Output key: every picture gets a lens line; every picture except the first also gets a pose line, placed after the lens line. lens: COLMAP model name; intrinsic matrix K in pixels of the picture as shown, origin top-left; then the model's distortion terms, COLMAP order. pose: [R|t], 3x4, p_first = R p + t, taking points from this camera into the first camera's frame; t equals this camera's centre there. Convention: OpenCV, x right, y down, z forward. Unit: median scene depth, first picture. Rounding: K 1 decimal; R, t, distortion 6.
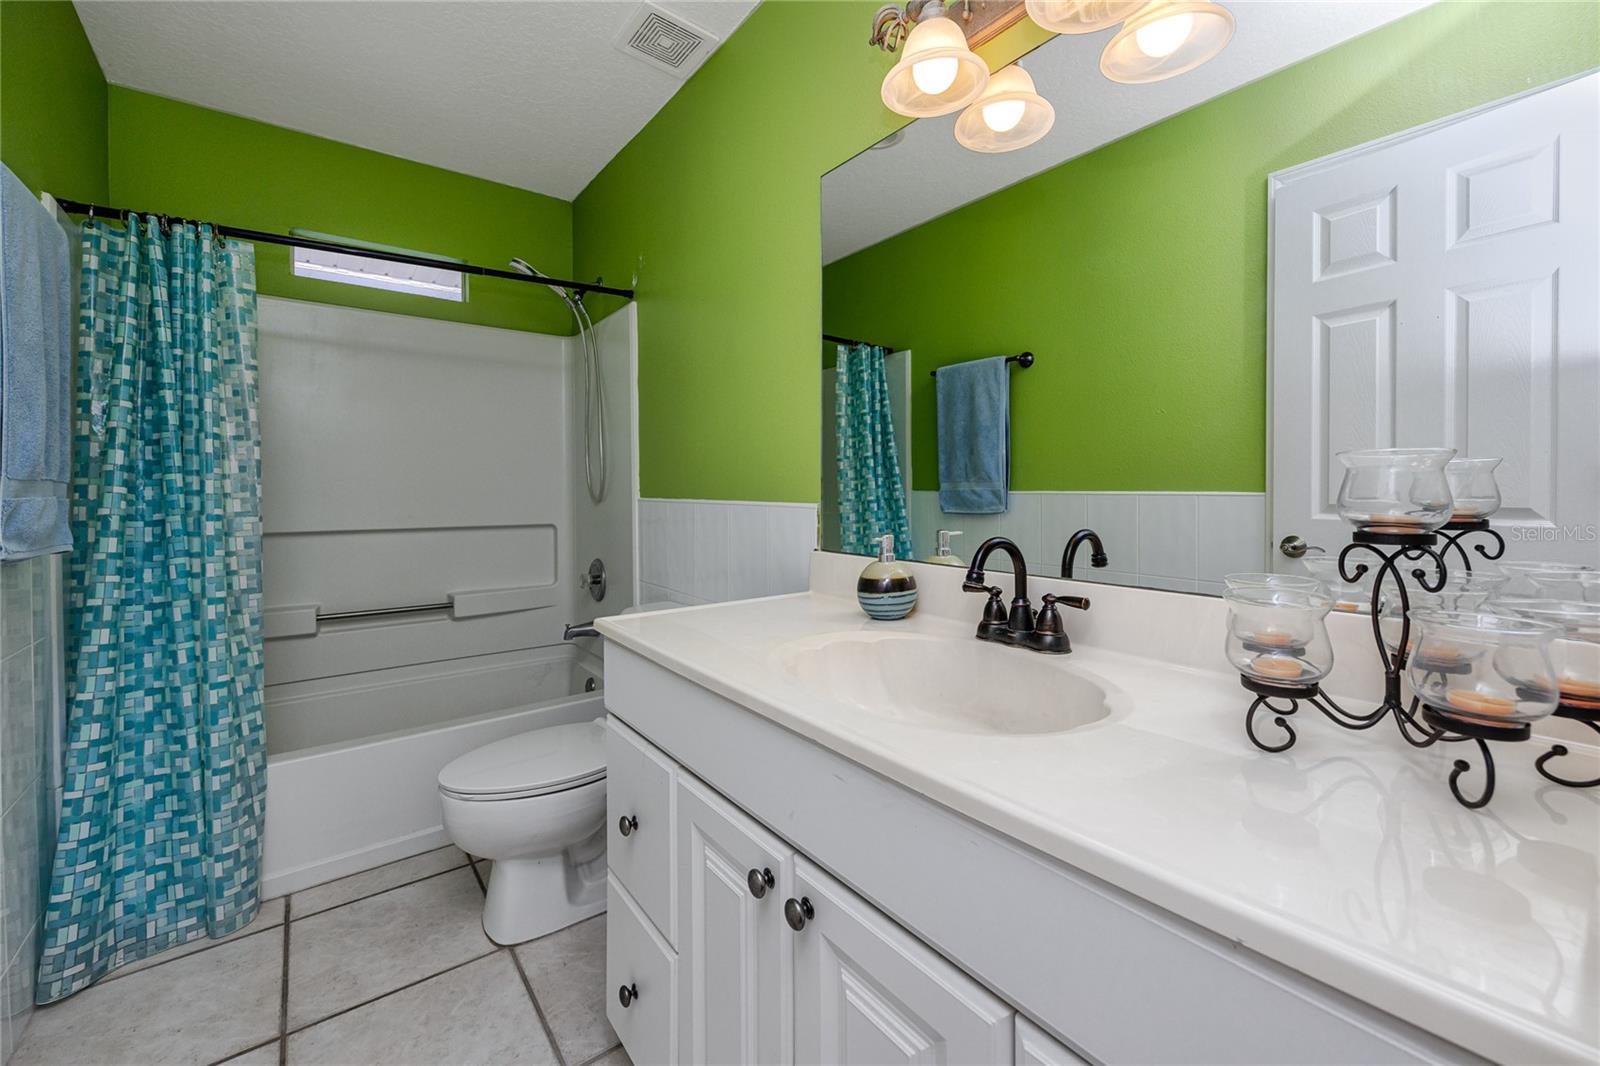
lens RADIAL K [[648.1, 0, 796.0], [0, 648.1, 499.0], [0, 0, 1]] dist [0.004481, -0.000276]
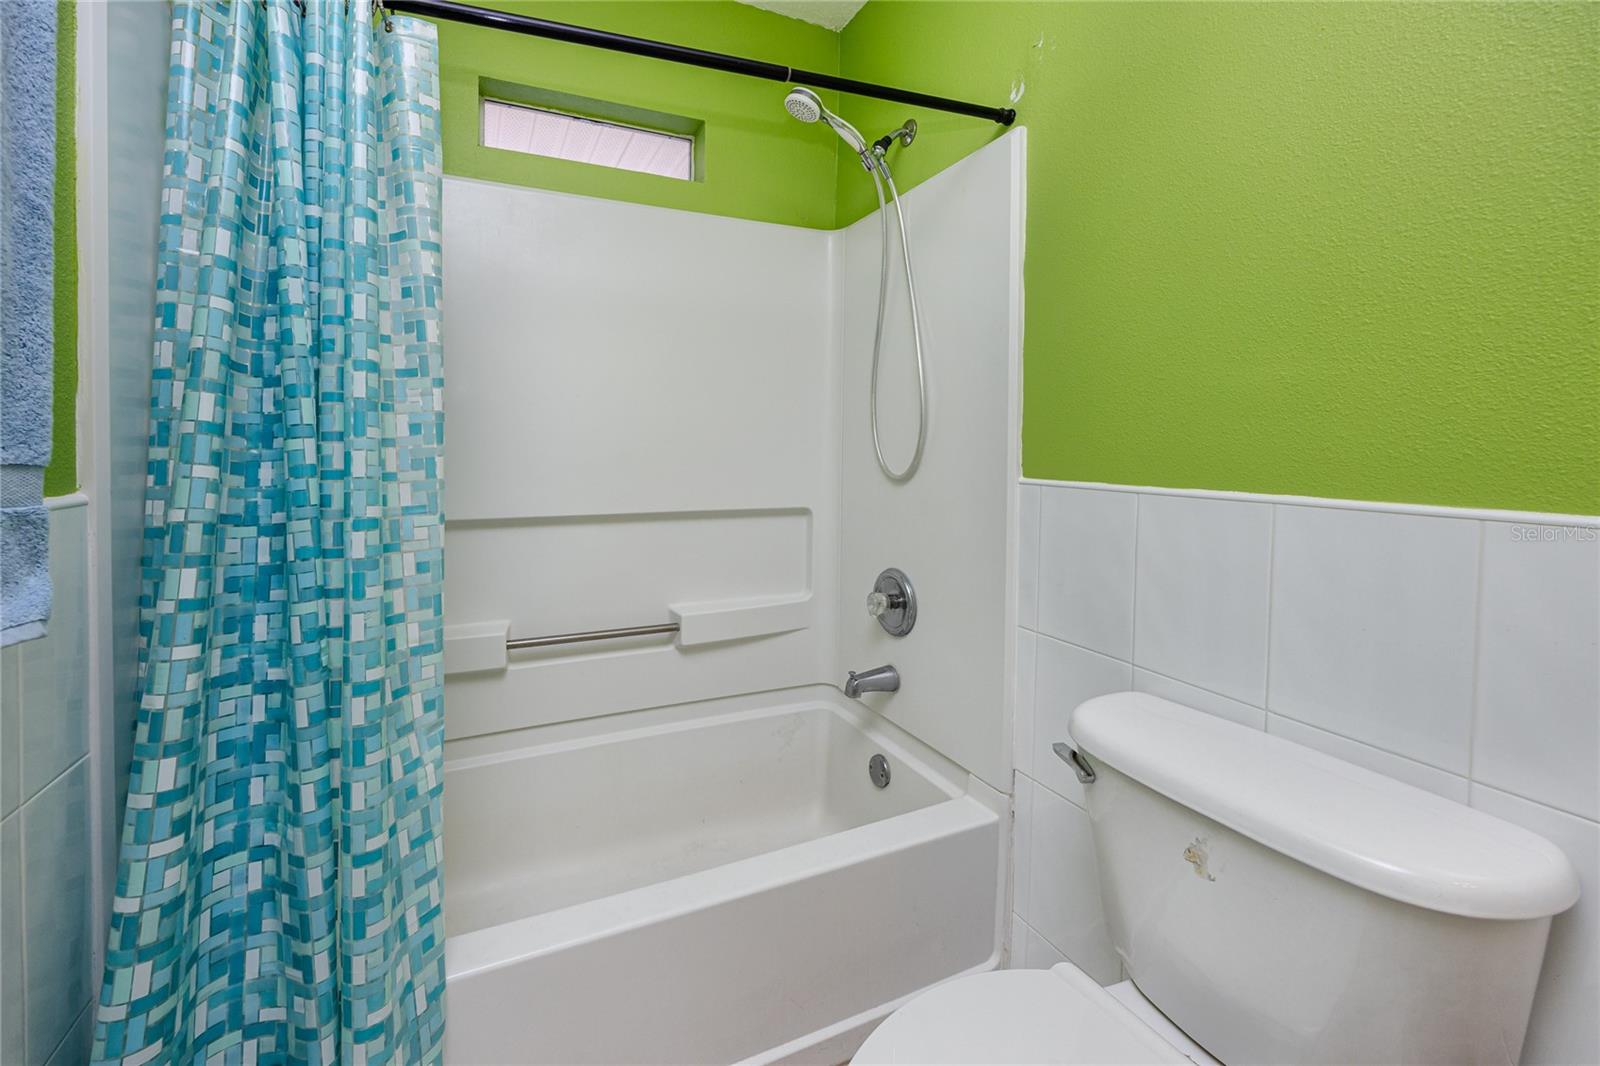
lens RADIAL K [[648.1, 0, 757.6], [0, 648.1, 448.3], [0, 0, 1]] dist [0.004481, -0.000276]
pose [[0.975664, 0.006940, -0.219159, -0.479655], [-0.008837, 0.999931, -0.007675, -0.030342], [0.219091, 0.009425, 0.975659, 0.565698]]
